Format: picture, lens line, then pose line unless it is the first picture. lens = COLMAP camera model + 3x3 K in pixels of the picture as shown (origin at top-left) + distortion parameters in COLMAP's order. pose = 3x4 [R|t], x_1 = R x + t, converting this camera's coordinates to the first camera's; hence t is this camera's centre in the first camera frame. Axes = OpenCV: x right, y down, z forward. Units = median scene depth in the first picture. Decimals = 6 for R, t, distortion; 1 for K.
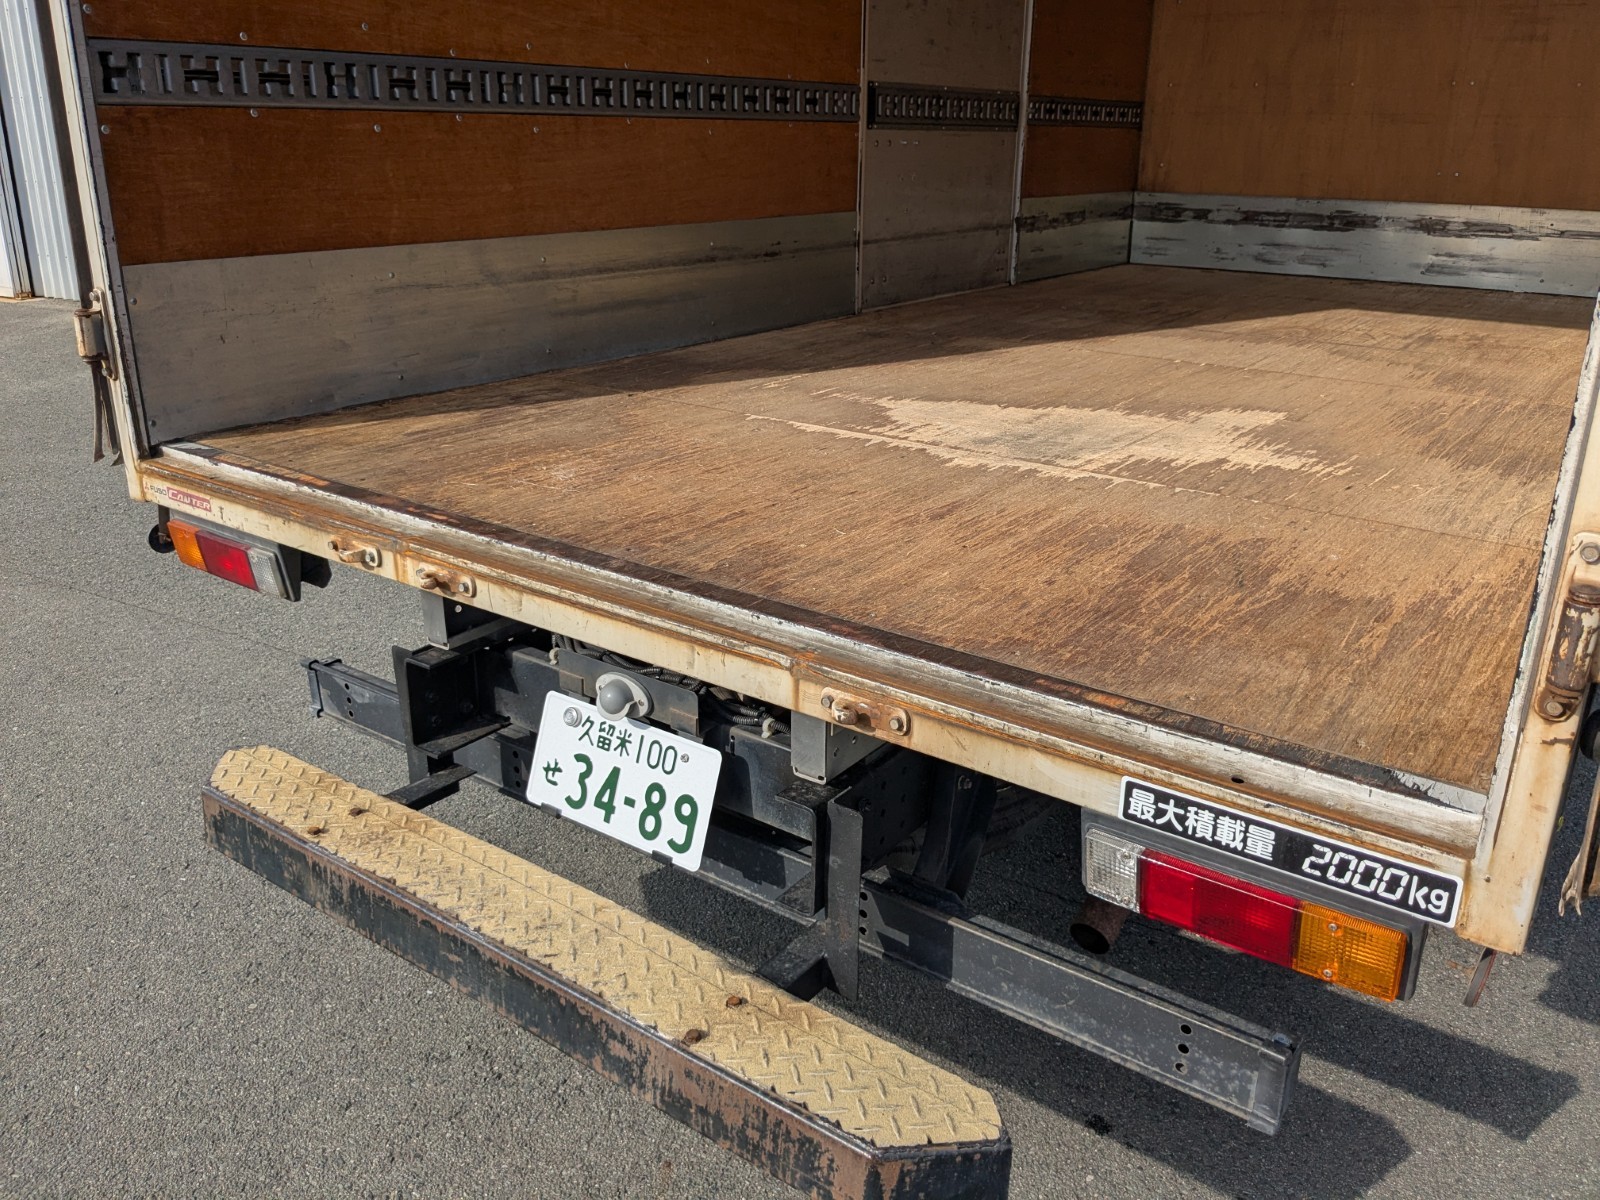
lens RADIAL K [[1253.2, 0, 824.2], [0, 1253.2, 540.7], [0, 0, 1]] dist [0.029499, -0.053528]
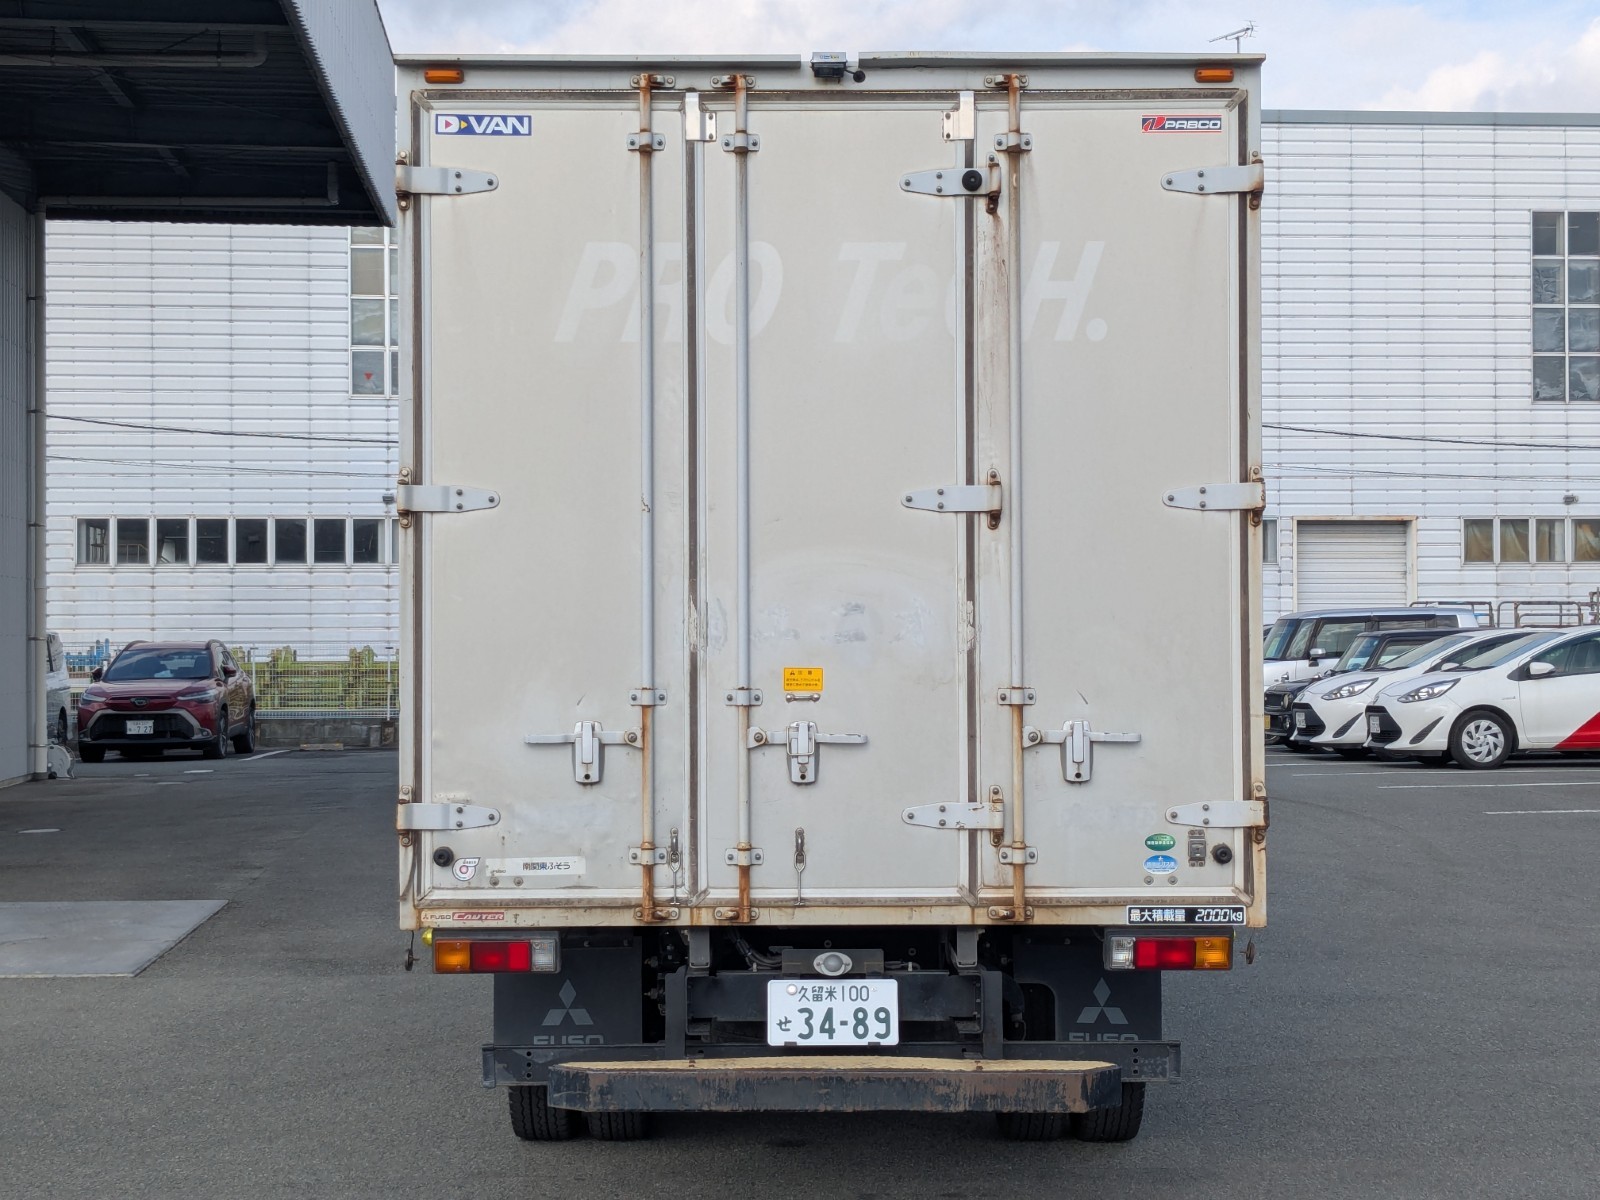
lens RADIAL K [[2485.9, 0, 820.3], [0, 2485.9, 638.6], [0, 0, 1]] dist [0.012973, 0.000000]
pose [[0.796702, -0.016018, 0.604160, -2.432701], [0.202663, 0.948851, -0.242094, 0.563008], [-0.569379, 0.315318, 0.759198, -1.964543]]
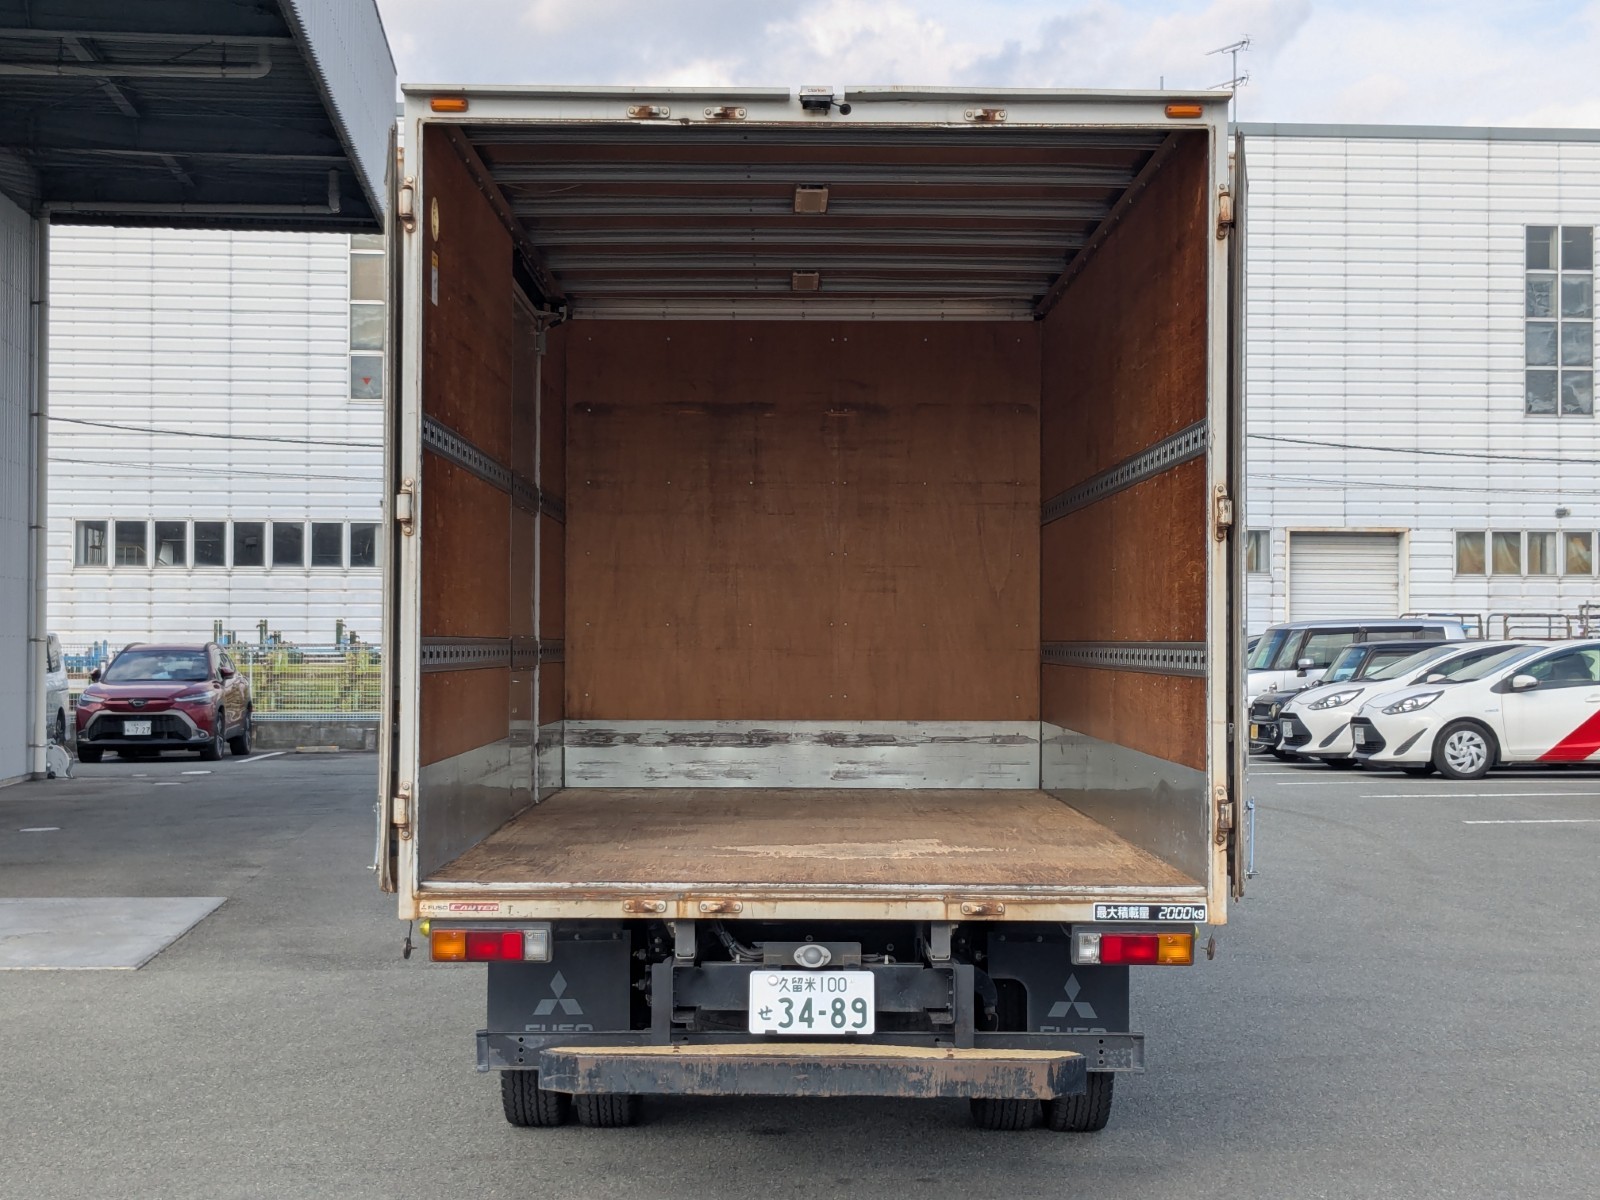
lens RADIAL K [[2485.9, 0, 799.4], [0, 2485.9, 613.8], [0, 0, 1]] dist [0.012973, 0.000000]
pose [[0.800543, -0.002152, 0.599271, -2.526878], [0.193758, 0.947213, -0.255433, 0.611249], [-0.567087, 0.320598, 0.758702, -2.112949]]
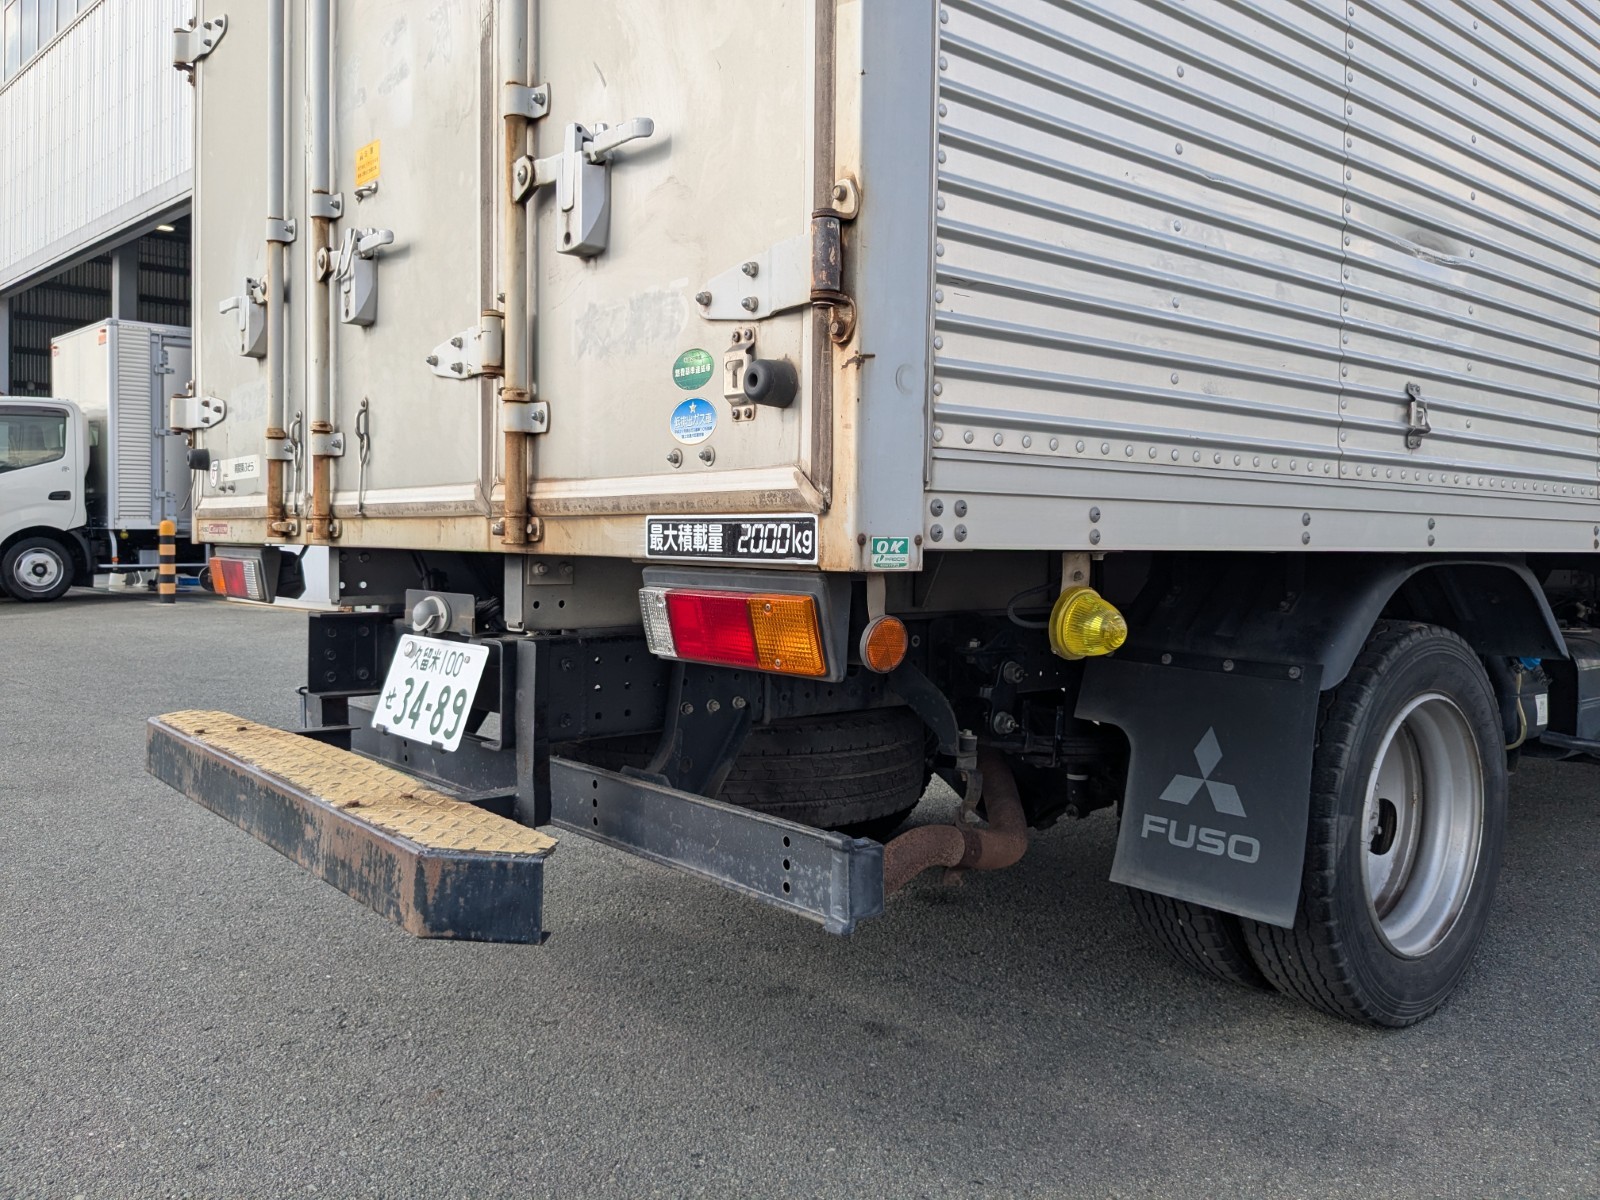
lens RADIAL K [[1253.2, 0, 839.0], [0, 1253.2, 586.8], [0, 0, 1]] dist [0.029499, -0.053528]
pose [[0.971541, 0.003963, -0.236838, 0.501390], [-0.071566, 0.958044, -0.277544, 0.408371], [0.225801, 0.286595, 0.931062, -0.026917]]
